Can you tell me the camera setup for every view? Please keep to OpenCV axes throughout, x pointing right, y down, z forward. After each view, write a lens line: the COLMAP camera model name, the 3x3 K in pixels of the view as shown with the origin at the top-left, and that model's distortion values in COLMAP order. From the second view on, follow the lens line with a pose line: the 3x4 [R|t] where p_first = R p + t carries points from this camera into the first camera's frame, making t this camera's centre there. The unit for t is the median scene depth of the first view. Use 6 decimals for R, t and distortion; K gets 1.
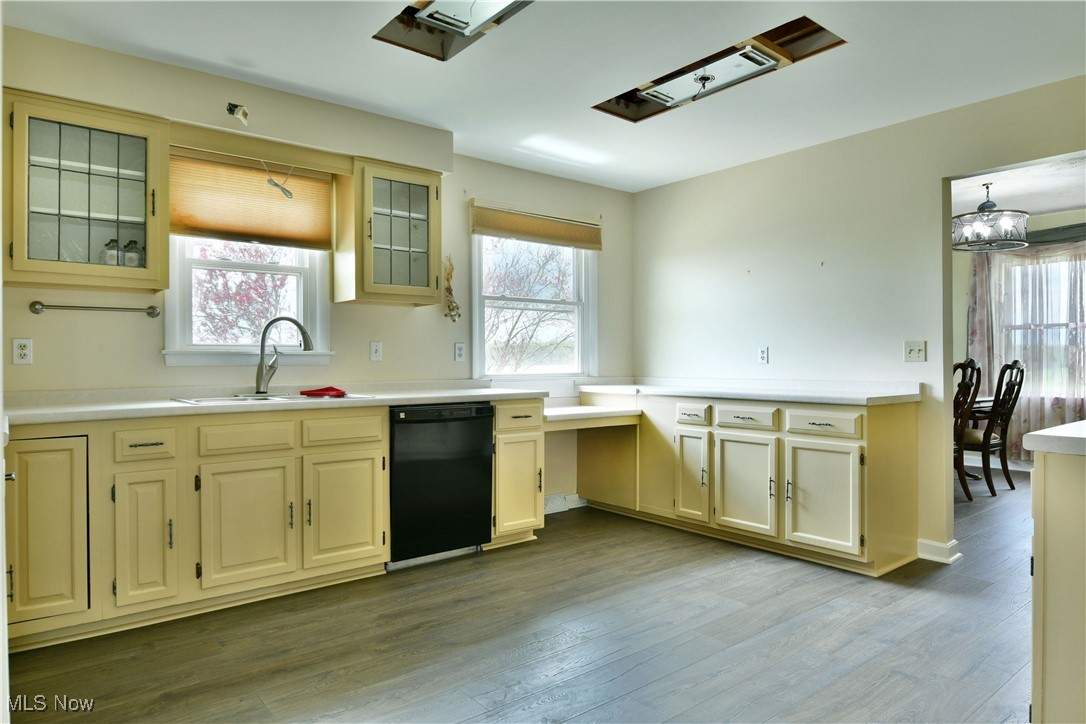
lens RADIAL K [[663.9, 0, 543.6], [0, 663.9, 363.1], [0, 0, 1]] dist [-0.007438, -0.001586]
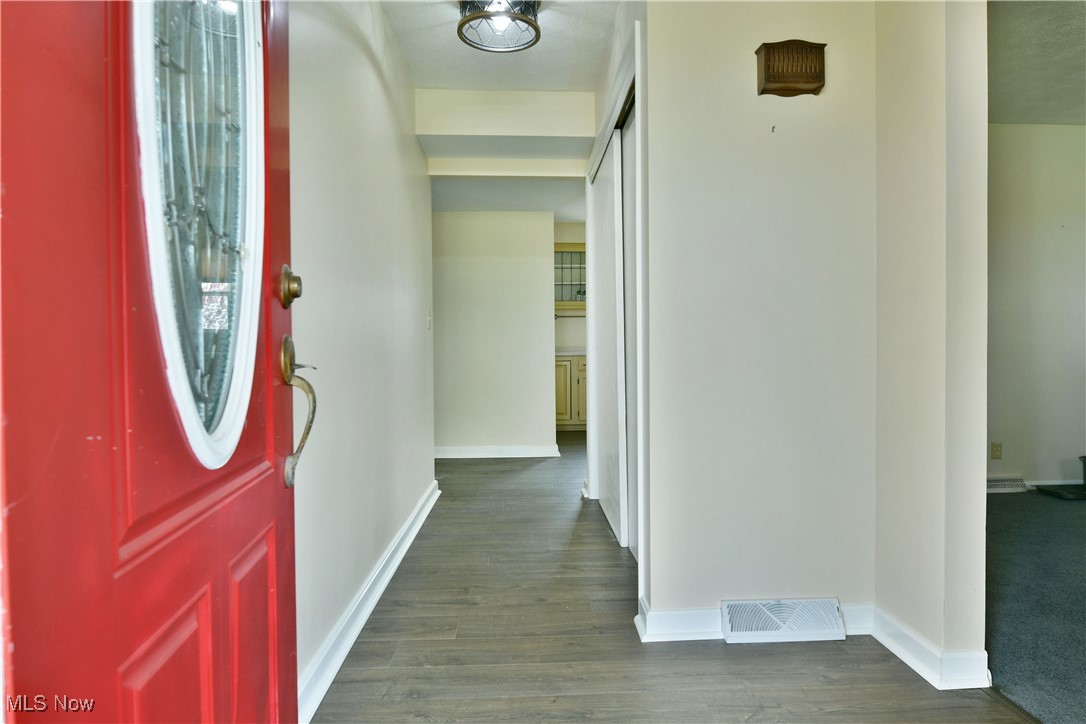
lens RADIAL K [[663.9, 0, 544.6], [0, 663.9, 359.7], [0, 0, 1]] dist [-0.007438, -0.001586]
pose [[0.802162, 0.013218, -0.596960, 0.755443], [-0.003321, 0.999838, 0.017677, 0.026592], [0.597097, -0.012197, 0.802076, -1.109343]]
